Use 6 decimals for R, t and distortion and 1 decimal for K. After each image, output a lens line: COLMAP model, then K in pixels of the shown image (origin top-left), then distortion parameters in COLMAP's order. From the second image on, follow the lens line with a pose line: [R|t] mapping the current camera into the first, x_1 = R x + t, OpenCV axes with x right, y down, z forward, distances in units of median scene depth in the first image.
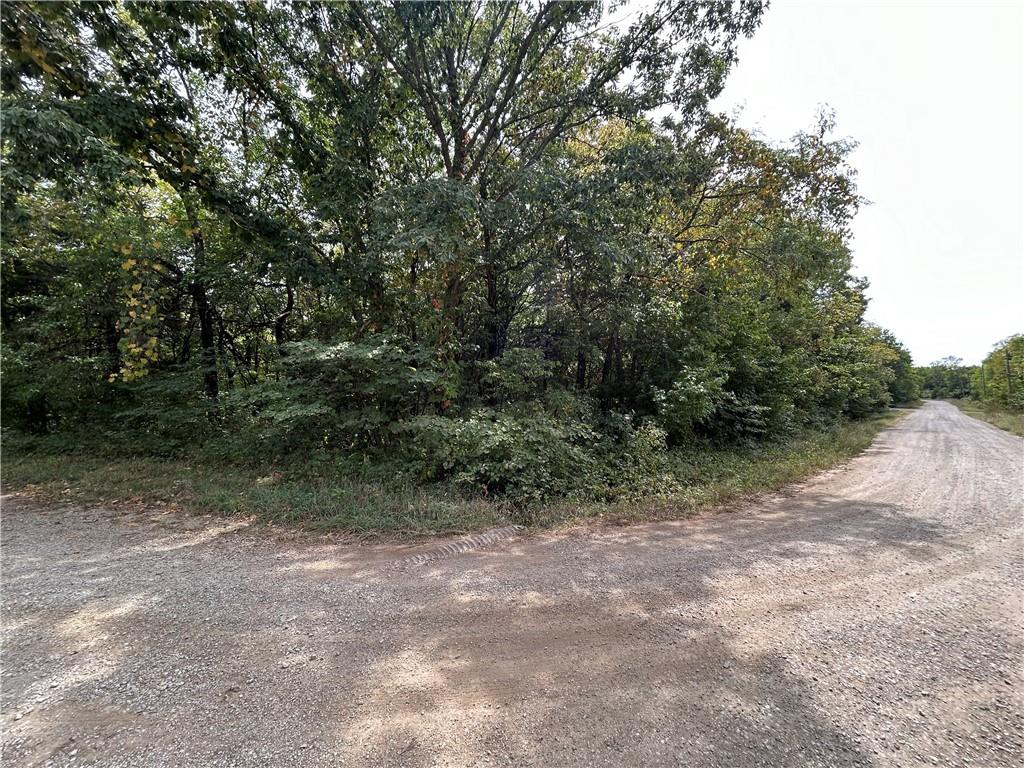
lens RADIAL K [[408.6, 0, 509.9], [0, 408.6, 383.0], [0, 0, 1]] dist [-0.008324, 0.000965]
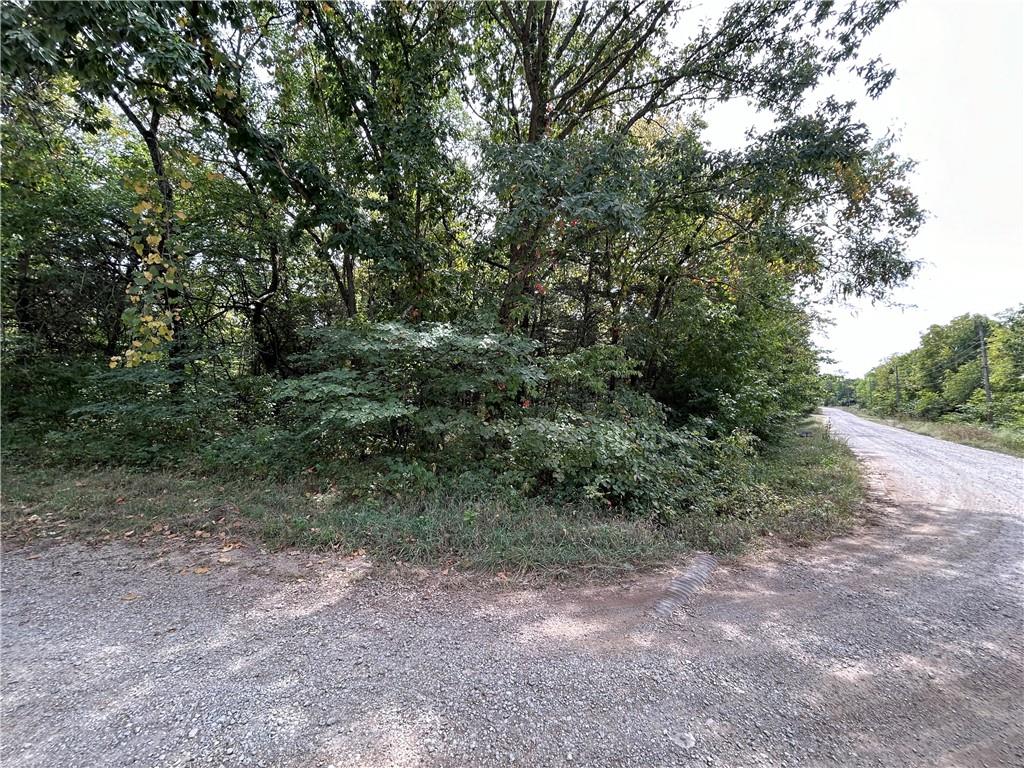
lens RADIAL K [[408.6, 0, 513.0], [0, 408.6, 386.3], [0, 0, 1]] dist [-0.008324, 0.000965]
pose [[0.988598, 0.023624, 0.148714, -0.369623], [-0.024485, 0.999692, 0.003960, 0.010449], [-0.148574, -0.007556, 0.988872, 0.168024]]
